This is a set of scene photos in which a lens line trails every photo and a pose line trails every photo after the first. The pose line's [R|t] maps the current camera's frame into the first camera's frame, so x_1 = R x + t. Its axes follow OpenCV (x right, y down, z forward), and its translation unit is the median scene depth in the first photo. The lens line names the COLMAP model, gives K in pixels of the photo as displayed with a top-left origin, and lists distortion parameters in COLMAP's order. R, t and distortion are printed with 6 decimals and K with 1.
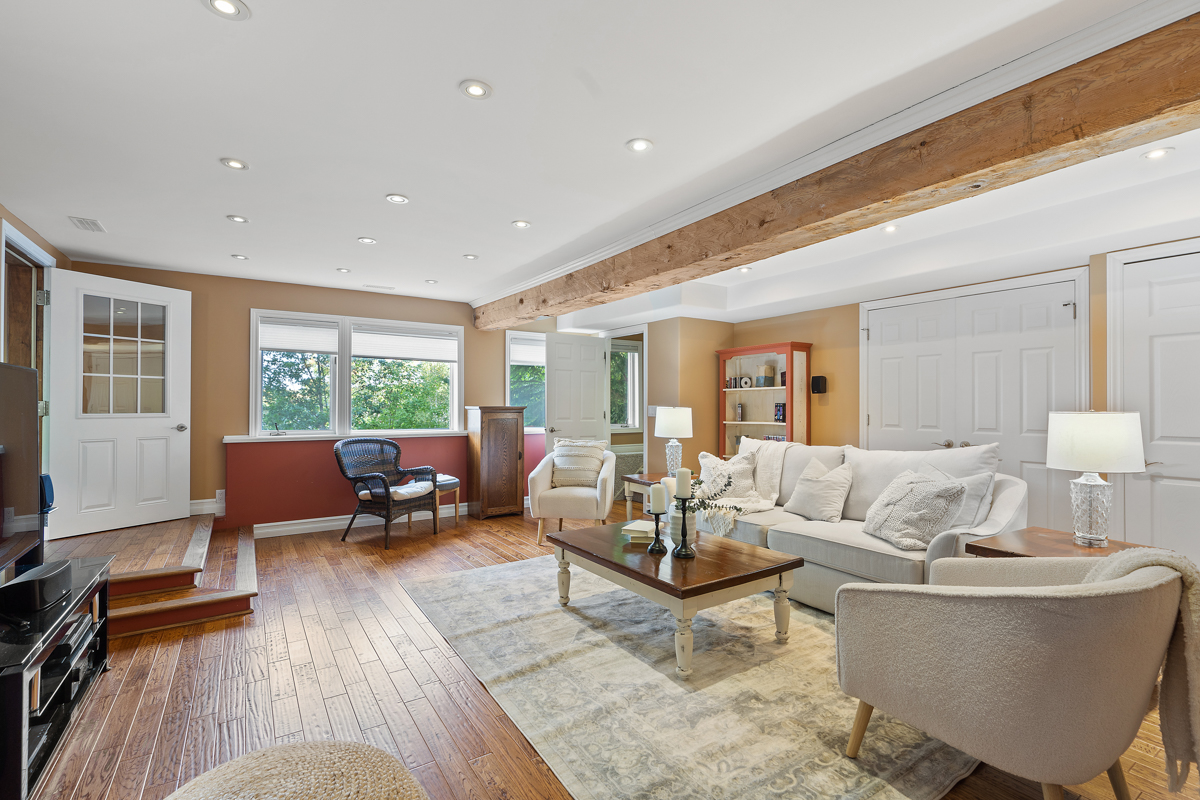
lens RADIAL K [[543.1, 0, 600.1], [0, 543.1, 402.3], [0, 0, 1]] dist [-0.009658, 0.002567]
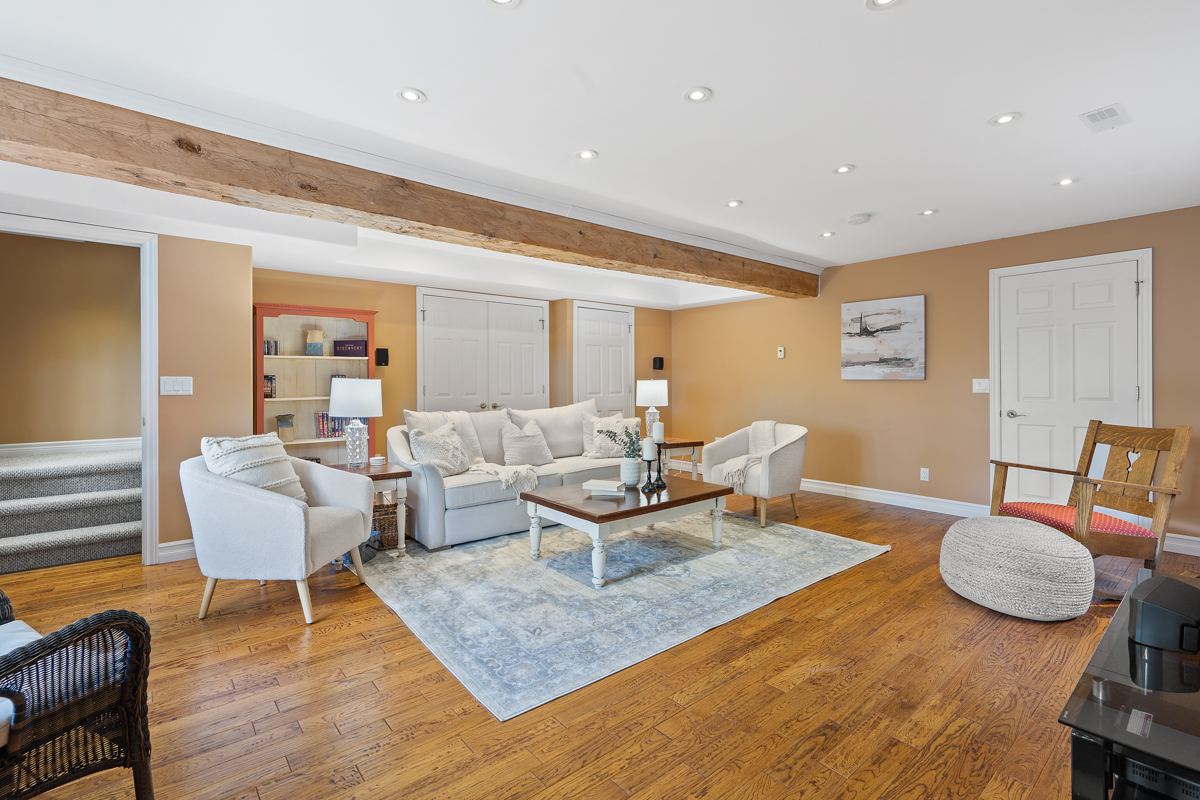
lens RADIAL K [[543.1, 0, 600.0], [0, 543.1, 387.8], [0, 0, 1]] dist [-0.009658, 0.002567]
pose [[-0.112325, -0.012655, 0.993591, -1.133894], [-0.004711, 0.999914, 0.012203, 0.019331], [-0.993660, -0.003310, -0.112375, 1.254121]]
